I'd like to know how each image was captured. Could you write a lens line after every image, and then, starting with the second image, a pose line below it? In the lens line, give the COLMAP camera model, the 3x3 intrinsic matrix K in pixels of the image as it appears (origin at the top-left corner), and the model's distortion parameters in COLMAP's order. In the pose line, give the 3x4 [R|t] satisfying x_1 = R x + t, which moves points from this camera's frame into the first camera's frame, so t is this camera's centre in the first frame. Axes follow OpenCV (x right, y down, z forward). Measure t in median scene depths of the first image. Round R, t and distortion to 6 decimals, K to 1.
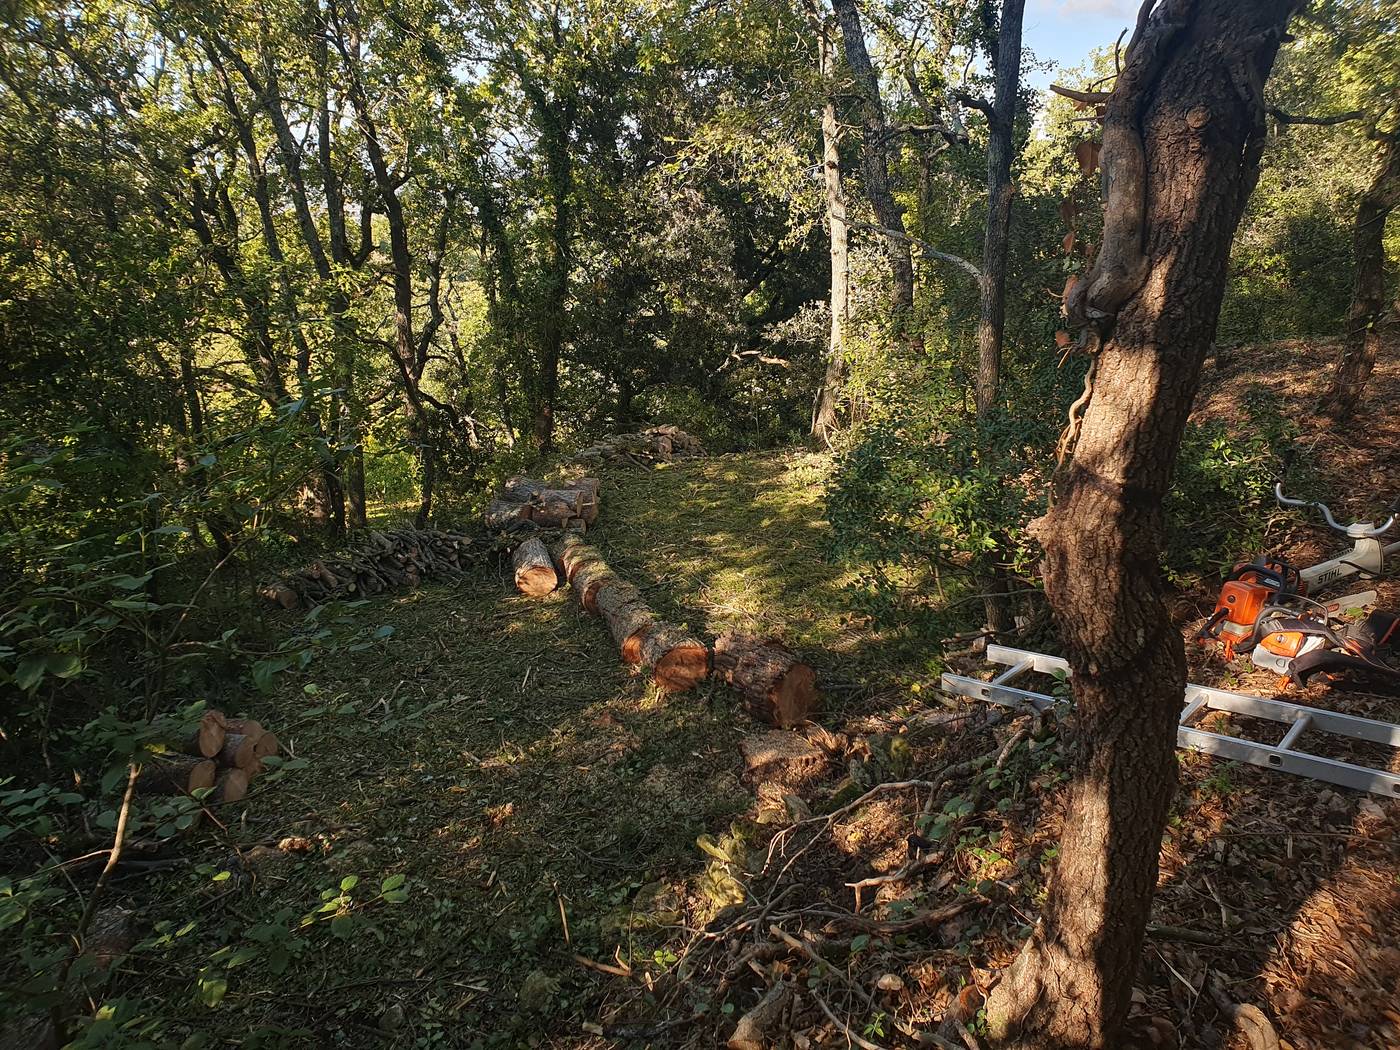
lens RADIAL K [[1064.7, 0, 700.7], [0, 1064.7, 526.9], [0, 0, 1]] dist [0.013344, -0.011819]
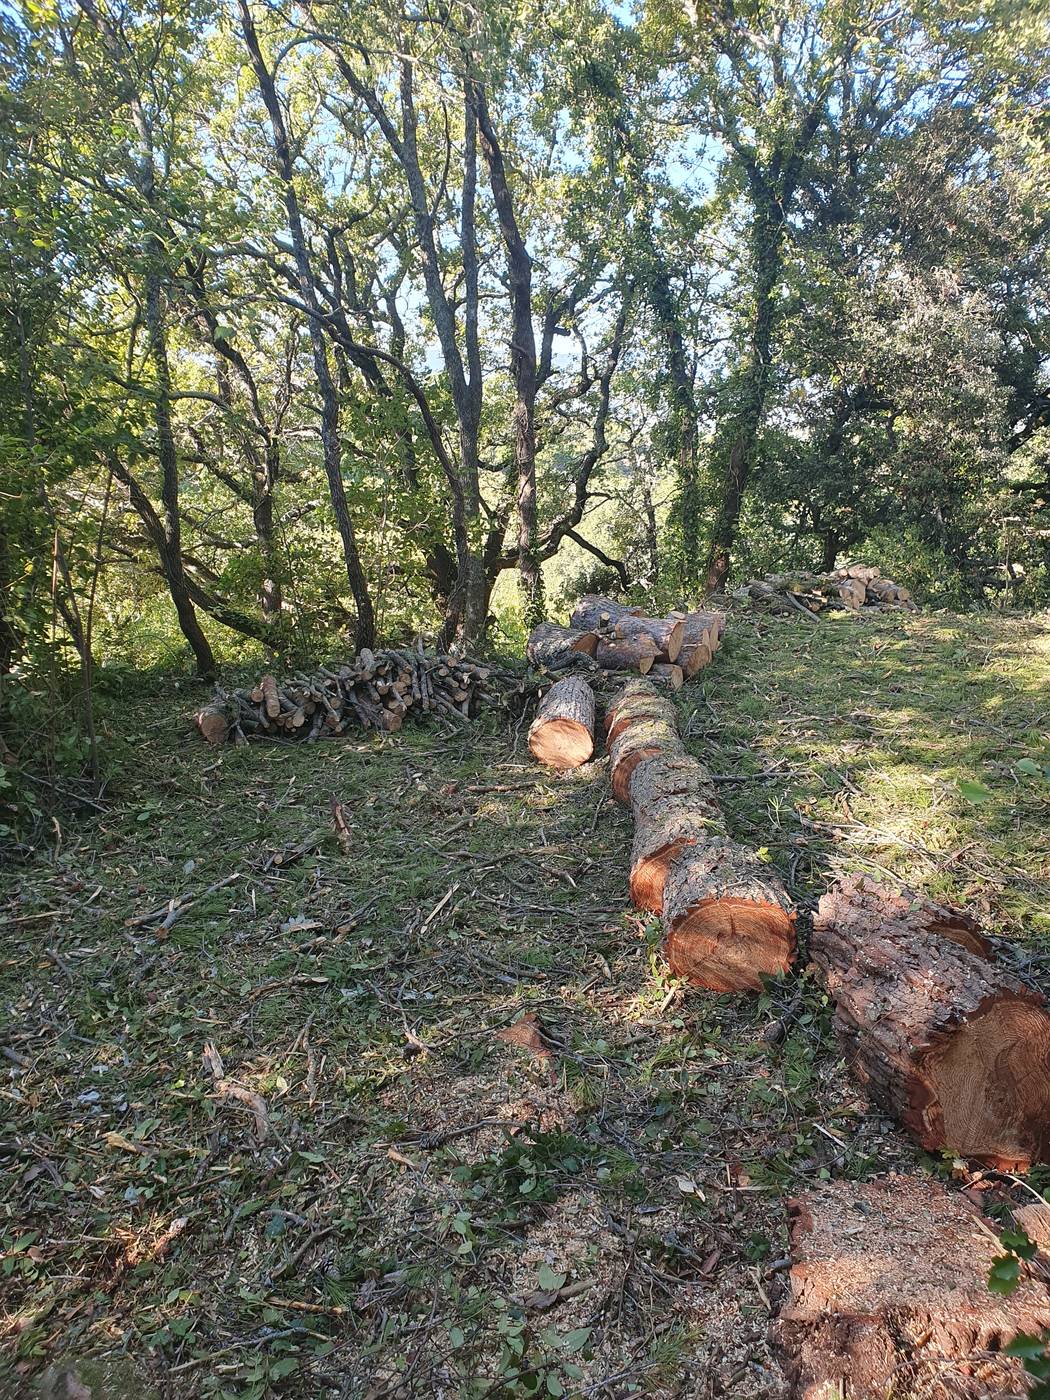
lens RADIAL K [[1064.7, 0, 525.9], [0, 1064.7, 692.8], [0, 0, 1]] dist [0.013344, -0.011819]
pose [[0.923904, 0.097602, -0.369966, 0.046079], [-0.112595, 0.993457, -0.019094, 0.035533], [0.365682, 0.059297, 0.928849, 0.426718]]
